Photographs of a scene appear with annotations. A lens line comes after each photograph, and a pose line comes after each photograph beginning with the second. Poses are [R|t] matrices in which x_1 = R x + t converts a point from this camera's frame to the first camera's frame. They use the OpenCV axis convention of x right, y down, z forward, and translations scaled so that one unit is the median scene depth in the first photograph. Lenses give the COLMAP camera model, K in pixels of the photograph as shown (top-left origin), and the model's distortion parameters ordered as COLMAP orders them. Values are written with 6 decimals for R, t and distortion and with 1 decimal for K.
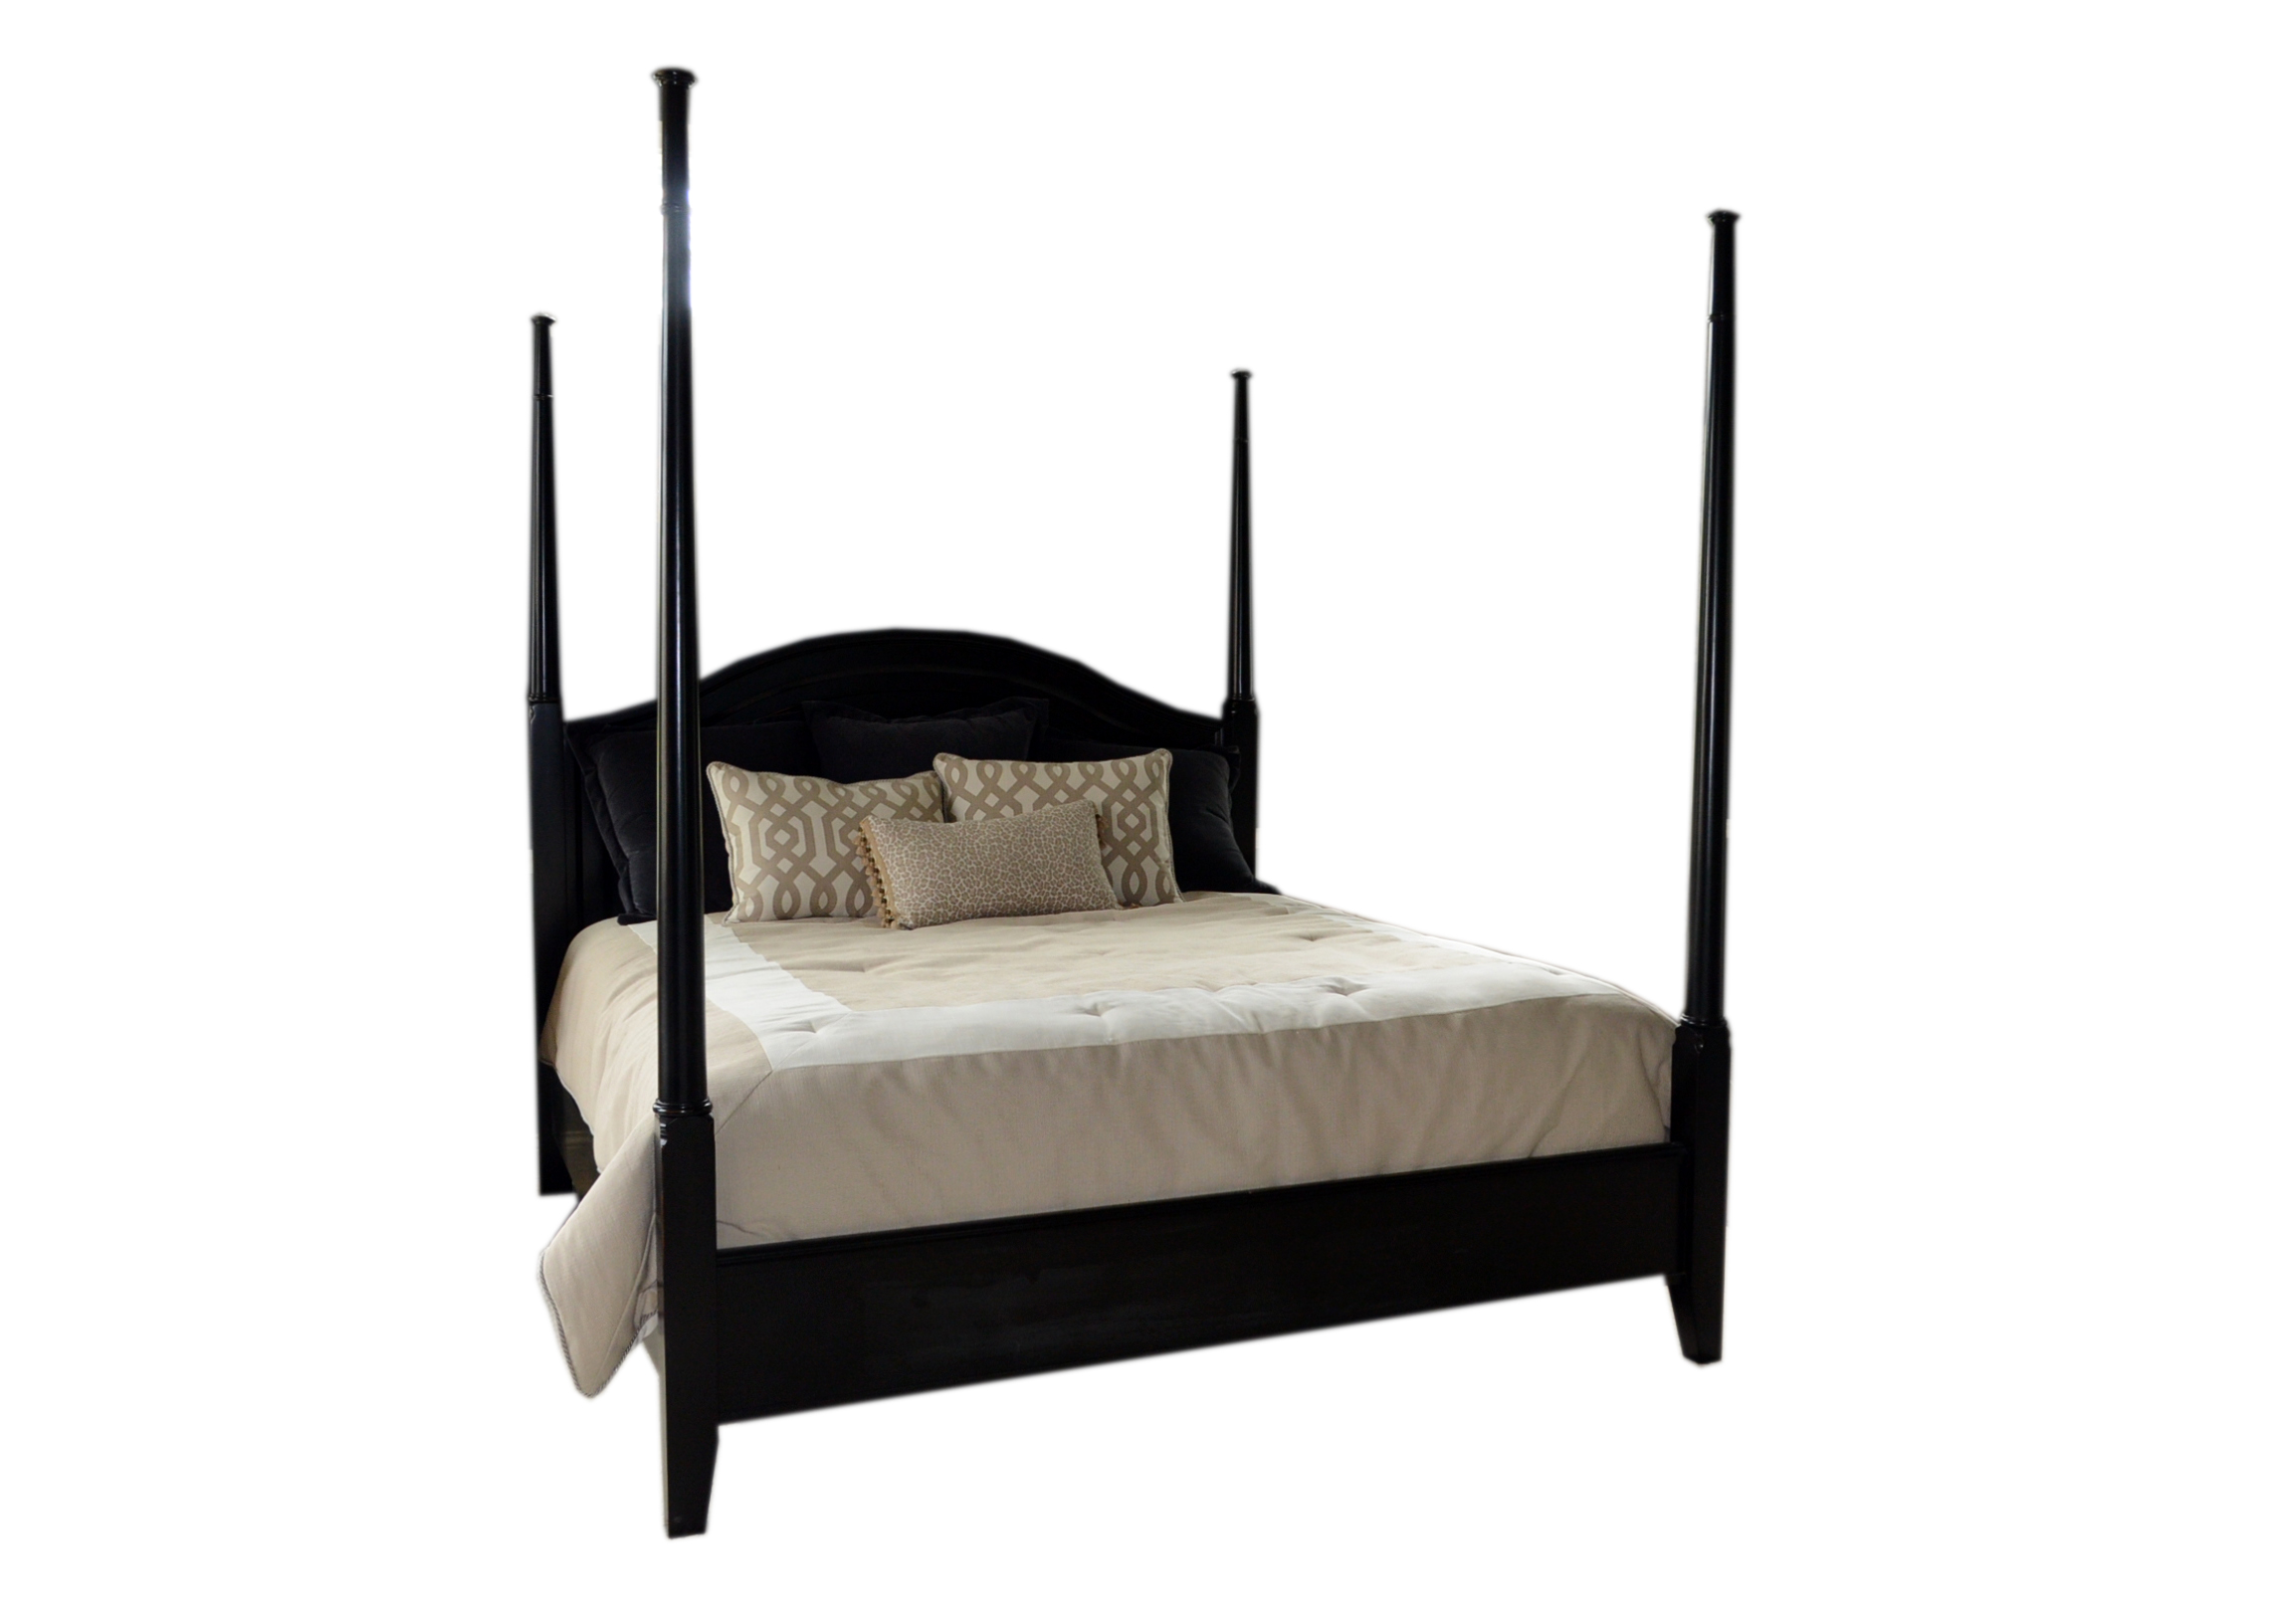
lens RADIAL K [[1822.7, 0, 1136.5], [0, 1822.7, 812.0], [0, 0, 1]] dist [-0.011537, -0.004053]
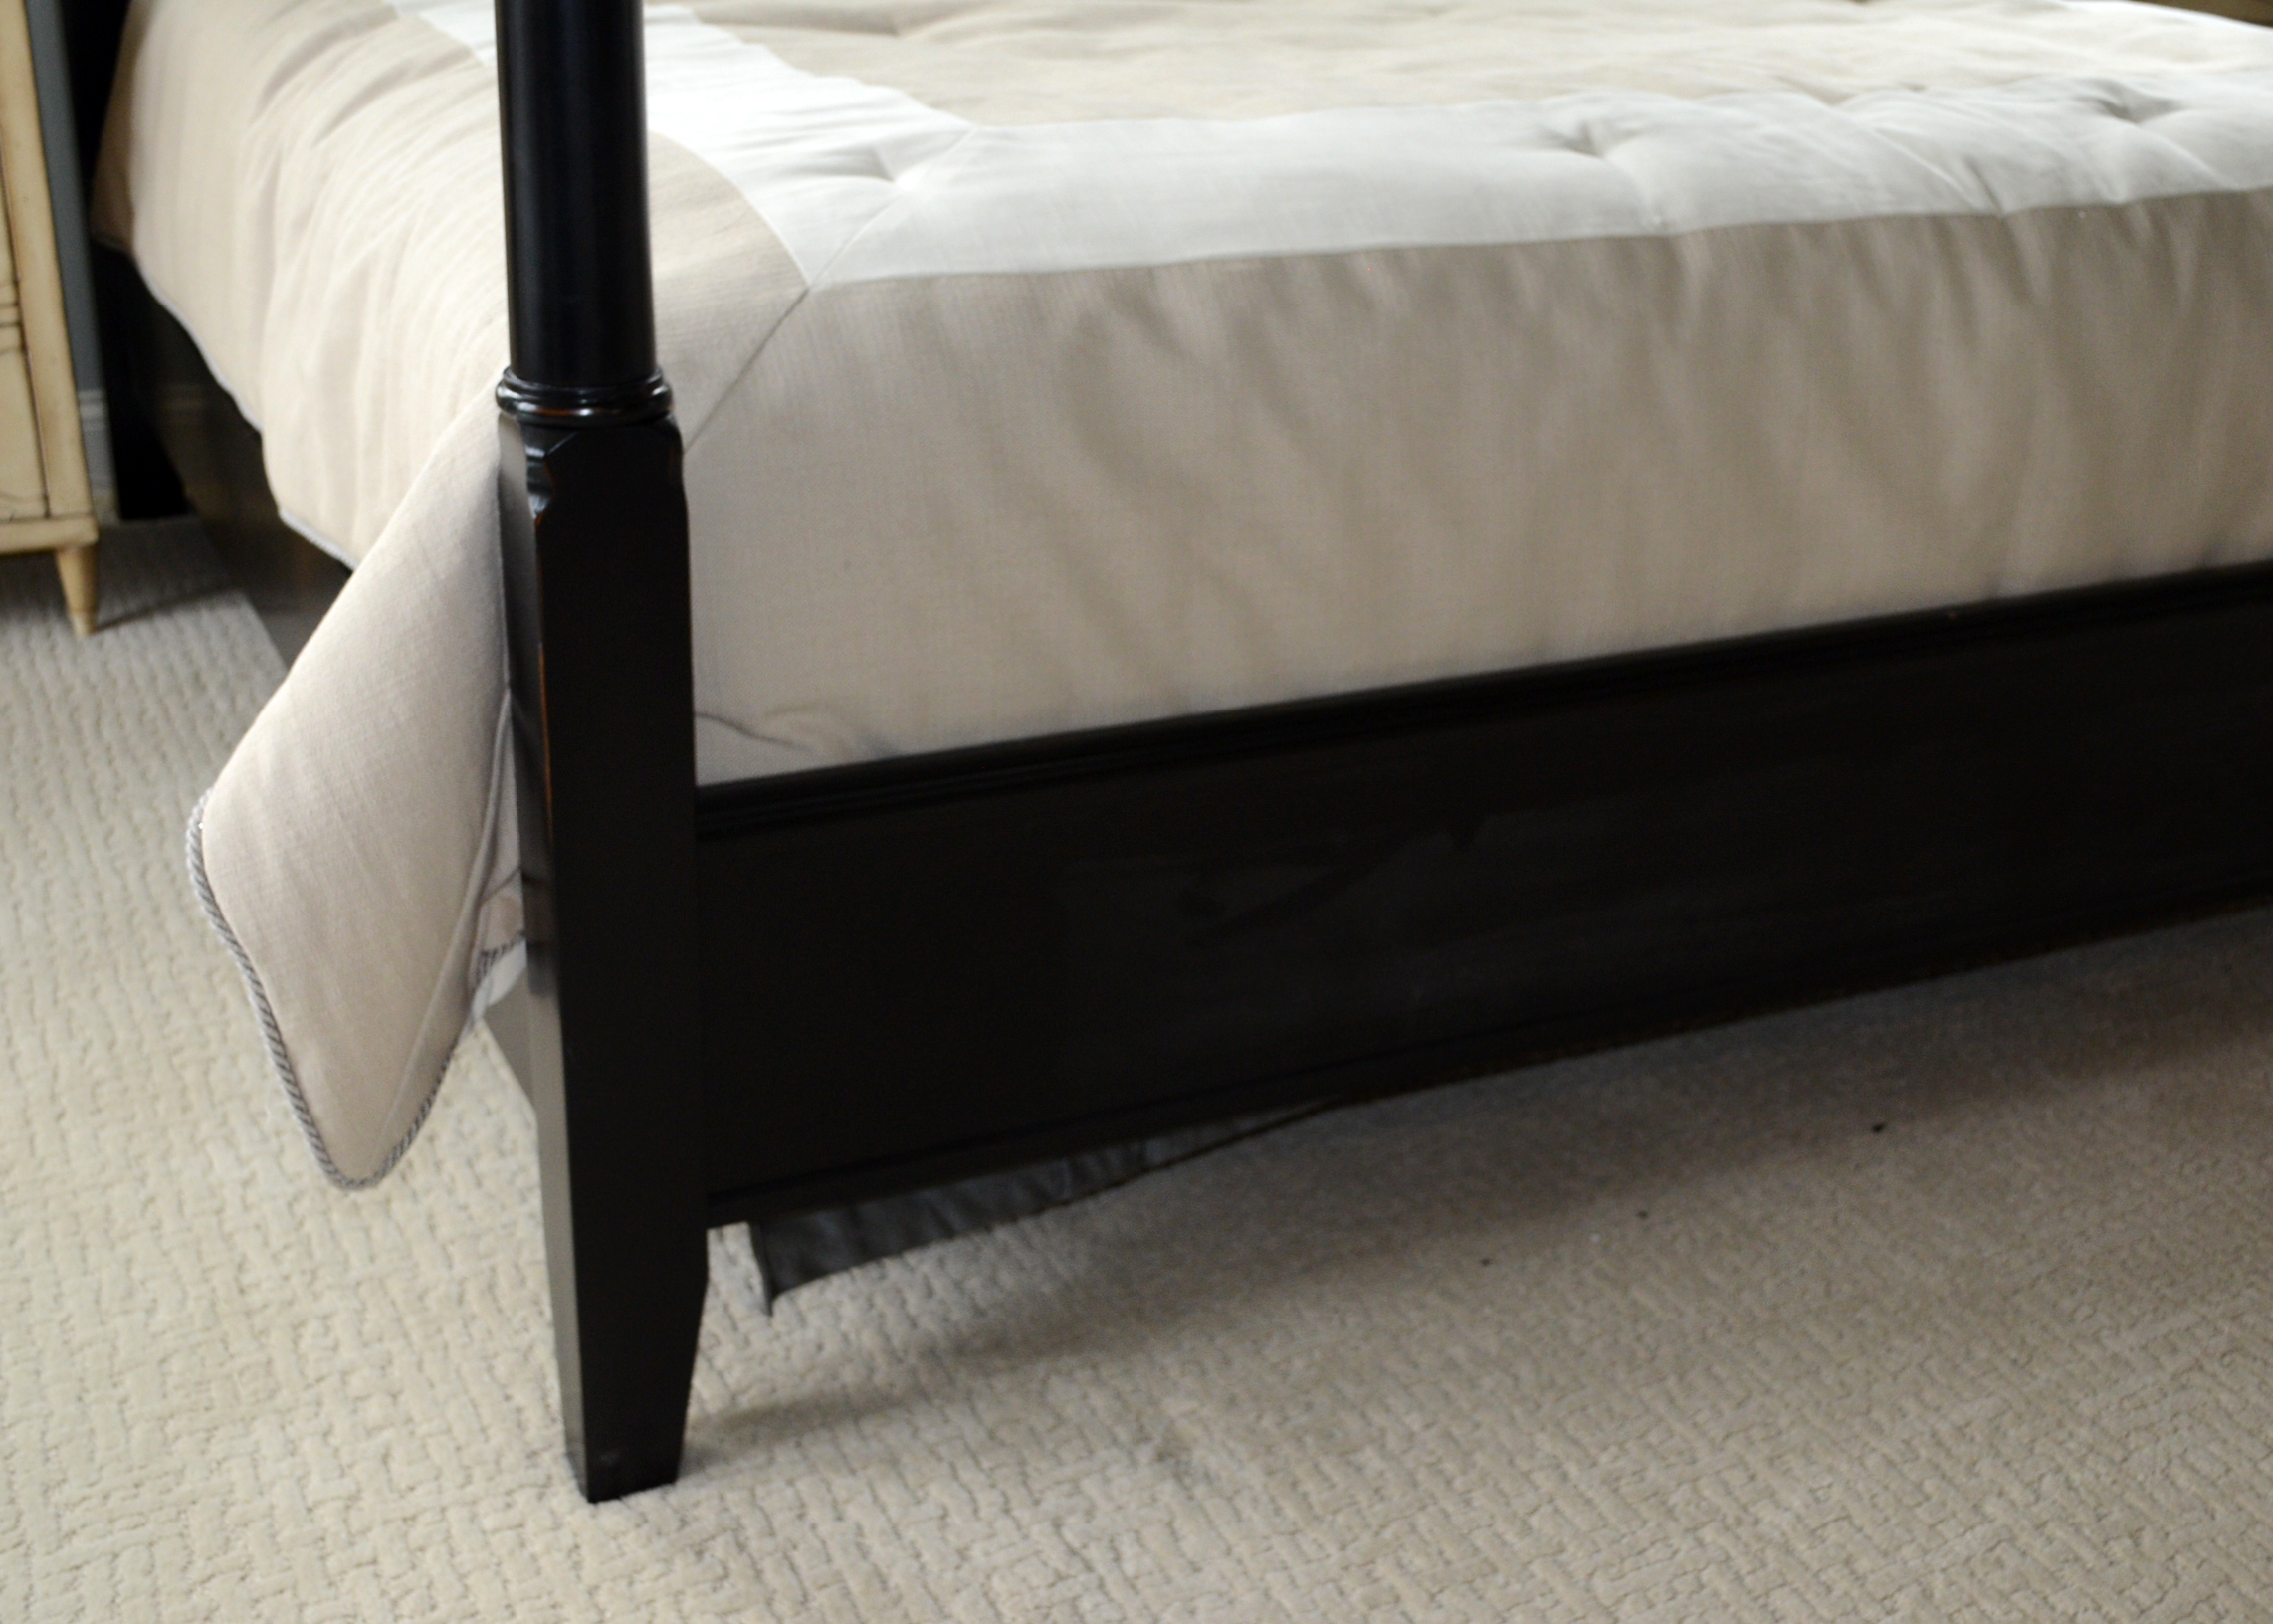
lens RADIAL K [[2668.4, 0, 1136.5], [0, 2668.4, 812.0], [0, 0, 1]] dist [-0.023776, -0.004728]
pose [[0.997984, 0.010756, 0.062544, -0.158850], [-0.031233, 0.941165, 0.336501, 0.059017], [-0.055244, -0.337776, 0.939604, 0.454662]]
